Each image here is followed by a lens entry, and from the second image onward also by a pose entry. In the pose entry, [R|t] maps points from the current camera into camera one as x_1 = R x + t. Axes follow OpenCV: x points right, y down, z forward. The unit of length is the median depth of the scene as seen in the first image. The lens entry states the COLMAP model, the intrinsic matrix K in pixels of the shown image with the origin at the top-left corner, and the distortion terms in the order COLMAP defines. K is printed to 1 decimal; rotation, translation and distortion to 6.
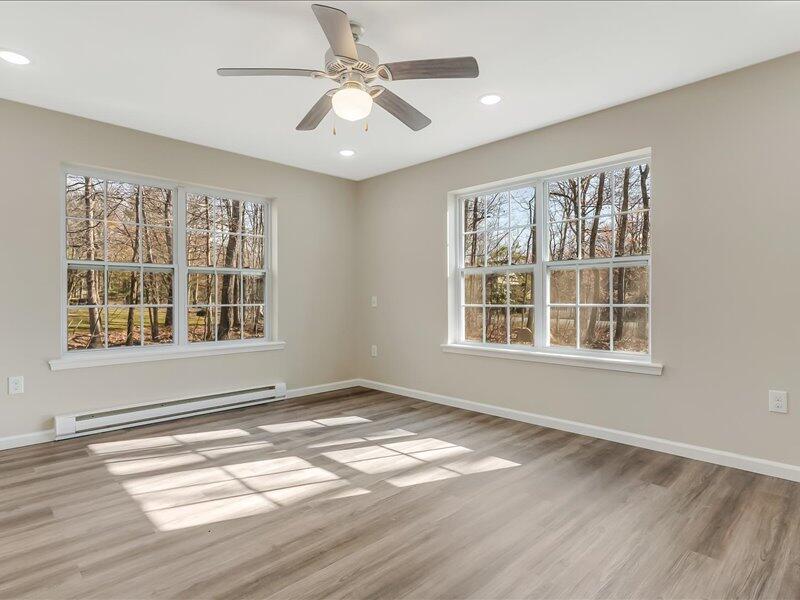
lens RADIAL K [[446.1, 0, 400.0], [0, 446.1, 300.0], [0, 0, 1]] dist [0.000525, 0.000896]
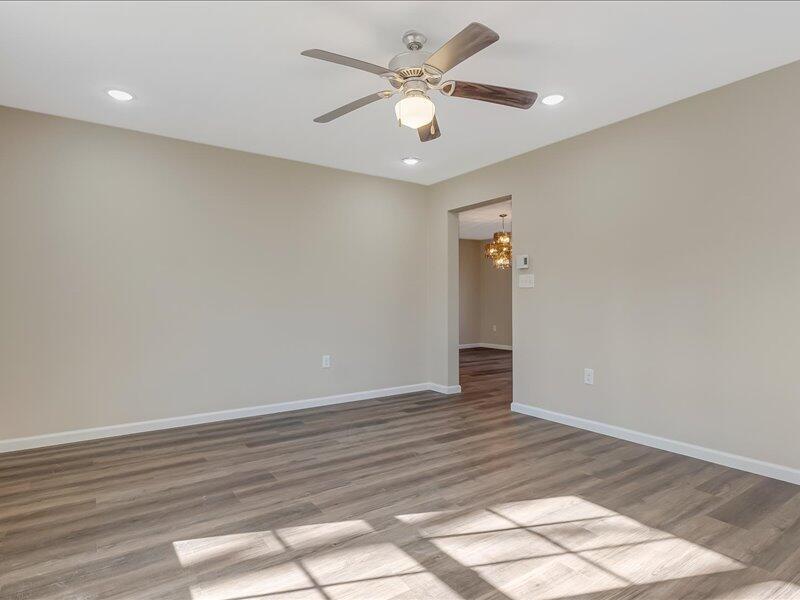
lens RADIAL K [[446.1, 0, 400.0], [0, 446.1, 300.0], [0, 0, 1]] dist [0.000525, 0.000896]
pose [[-0.990708, 0.008504, 0.135740, -0.141980], [0.008946, 0.999956, 0.002644, -0.006321], [-0.135712, 0.003833, -0.990741, 1.364919]]
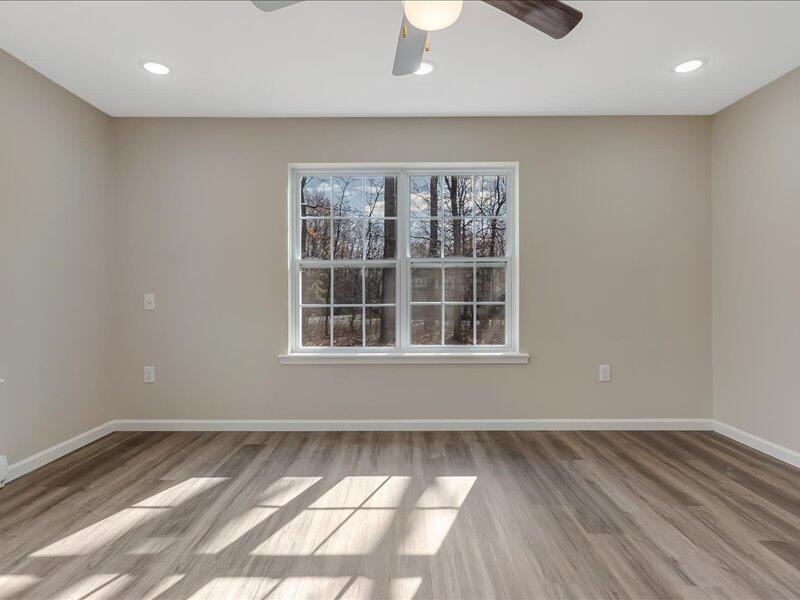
lens RADIAL K [[439.9, 0, 378.5], [0, 439.9, 299.2], [0, 0, 1]] dist [-0.000748, 0.000365]
pose [[0.709989, -0.001058, 0.704212, -0.416502], [0.005350, 0.999978, -0.003892, 0.006250], [-0.704193, 0.006531, 0.709979, 0.410877]]
